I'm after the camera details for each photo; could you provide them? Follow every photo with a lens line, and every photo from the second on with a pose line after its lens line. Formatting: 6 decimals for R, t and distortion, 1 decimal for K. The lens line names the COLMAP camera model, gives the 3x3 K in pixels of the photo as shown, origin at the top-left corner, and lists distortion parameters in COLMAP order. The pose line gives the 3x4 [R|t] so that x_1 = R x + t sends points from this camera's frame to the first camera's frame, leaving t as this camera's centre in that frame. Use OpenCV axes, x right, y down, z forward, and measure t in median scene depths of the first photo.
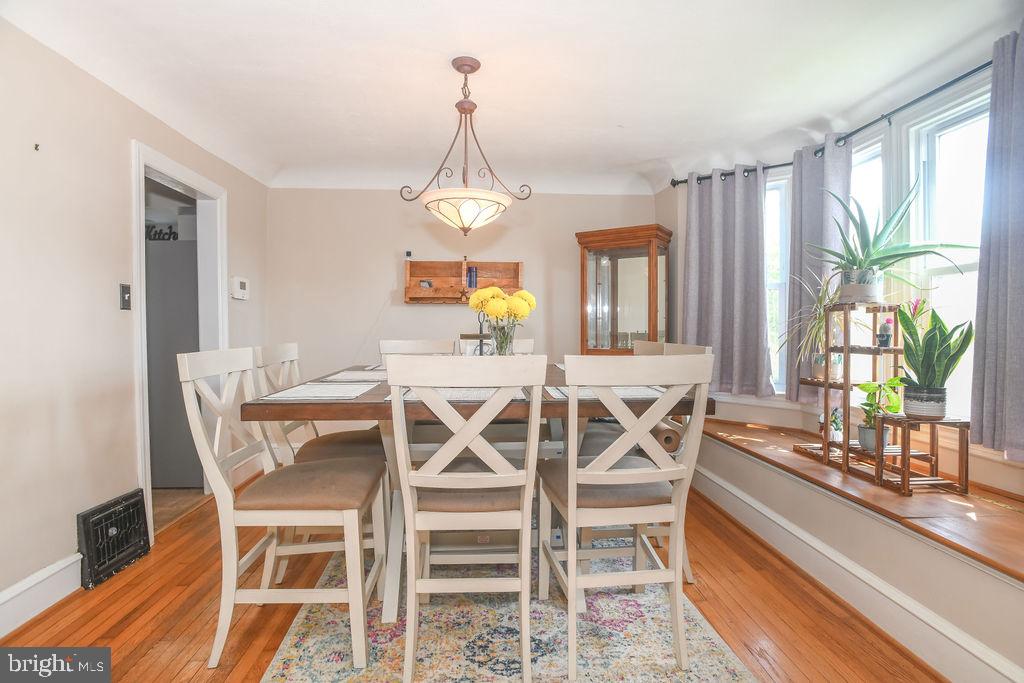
lens RADIAL K [[488.4, 0, 512.0], [0, 488.4, 341.5], [0, 0, 1]] dist [-0.026455, 0.000441]
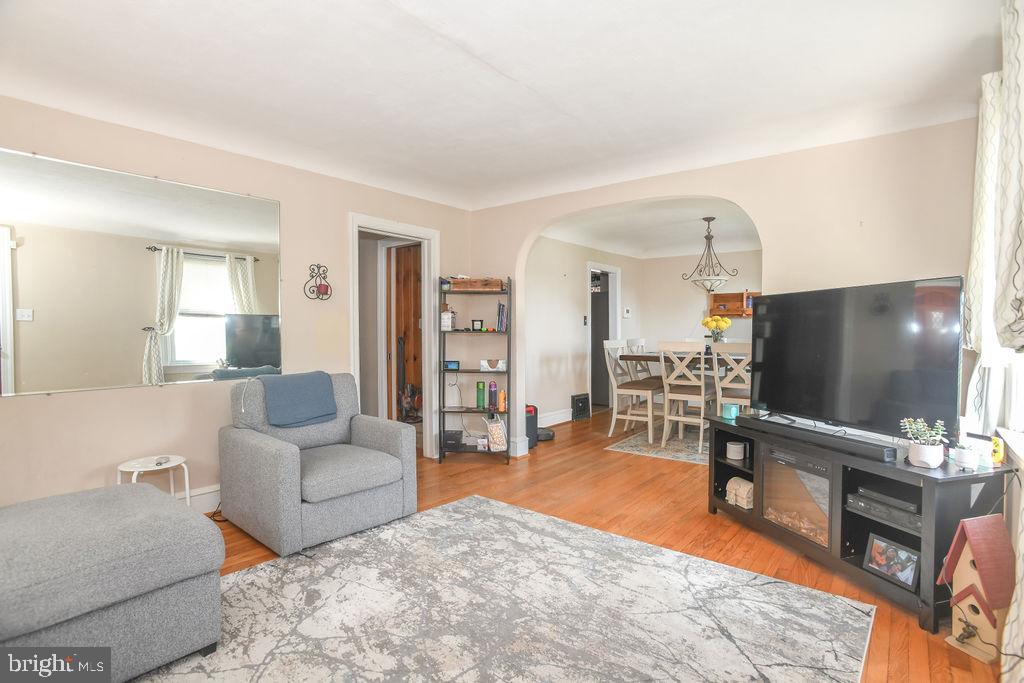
lens RADIAL K [[512.6, 0, 512.0], [0, 512.6, 341.5], [0, 0, 1]] dist [-0.068986, 0.000305]
pose [[0.724116, 0.016841, -0.689473, 1.166555], [-0.019495, 0.999802, 0.003947, 0.028308], [0.689403, 0.010583, 0.724301, -1.809165]]
